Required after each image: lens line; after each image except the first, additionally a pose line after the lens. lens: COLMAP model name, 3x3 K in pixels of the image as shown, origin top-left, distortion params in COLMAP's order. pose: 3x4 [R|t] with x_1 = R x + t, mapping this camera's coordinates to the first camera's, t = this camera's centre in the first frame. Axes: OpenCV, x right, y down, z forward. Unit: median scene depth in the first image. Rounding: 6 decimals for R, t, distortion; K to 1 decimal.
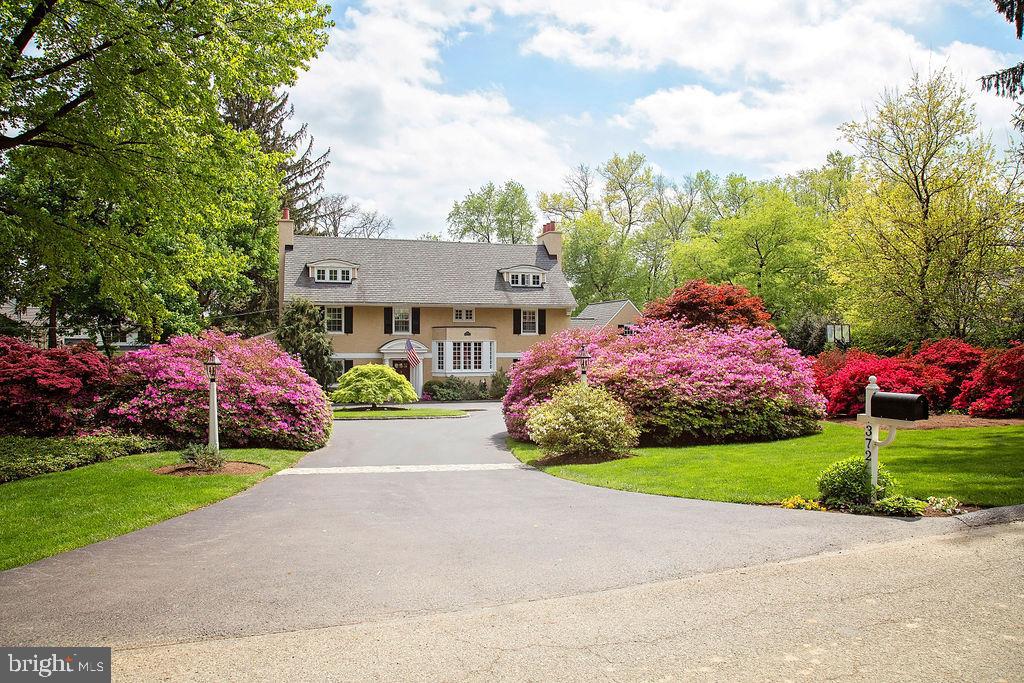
lens RADIAL K [[743.4, 0, 521.2], [0, 743.4, 341.0], [0, 0, 1]] dist [-0.101178, 0.067051]
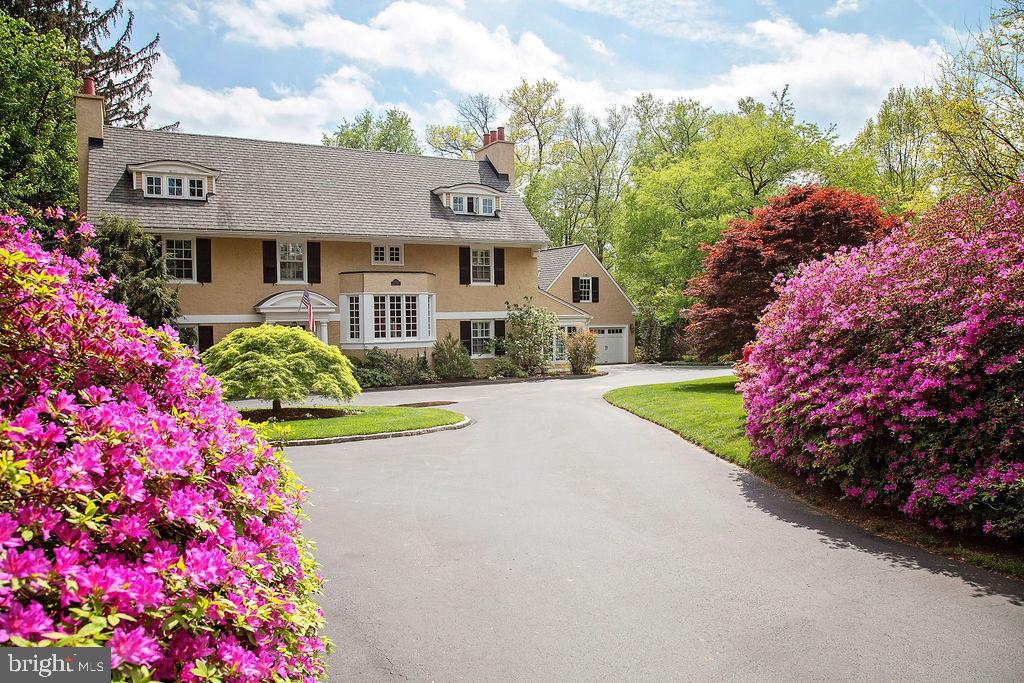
lens RADIAL K [[743.4, 0, 521.3], [0, 743.4, 349.2], [0, 0, 1]] dist [-0.101178, 0.067051]
pose [[0.978384, -0.022836, 0.205533, -0.098689], [0.013192, 0.998752, 0.048171, 0.018553], [-0.206377, -0.044418, 0.977464, 0.340691]]
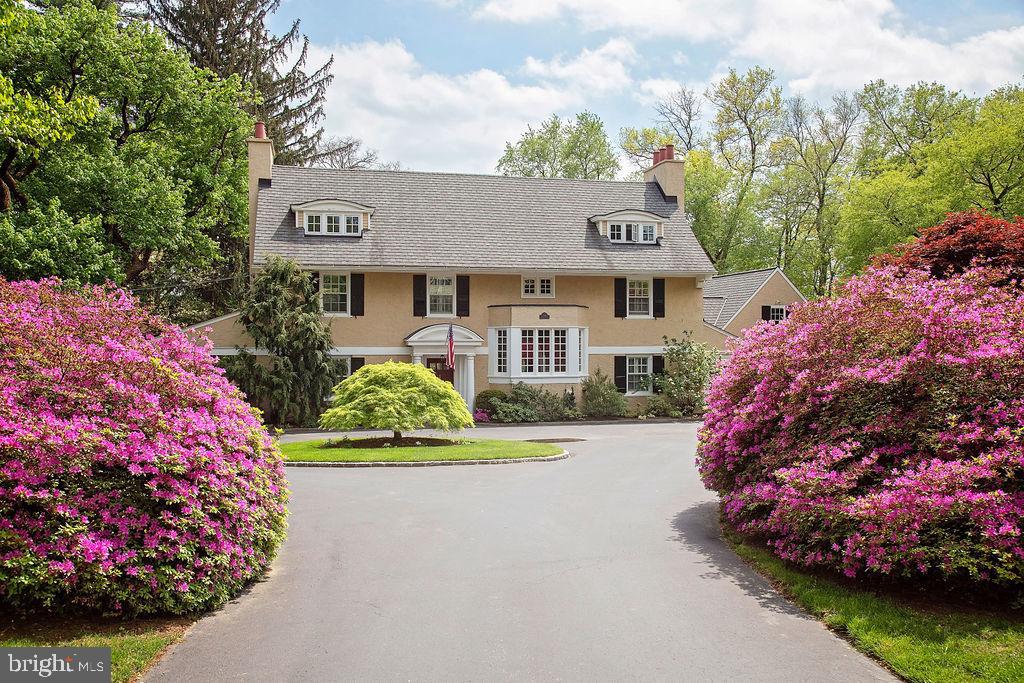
lens RADIAL K [[903.1, 0, 512.9], [0, 903.1, 342.2], [0, 0, 1]] dist [-0.013779, 0.024329]
pose [[0.997584, -0.002511, -0.069427, -0.045290], [0.002698, 0.999993, 0.002599, 0.010397], [0.069420, -0.002781, 0.997584, 0.228871]]
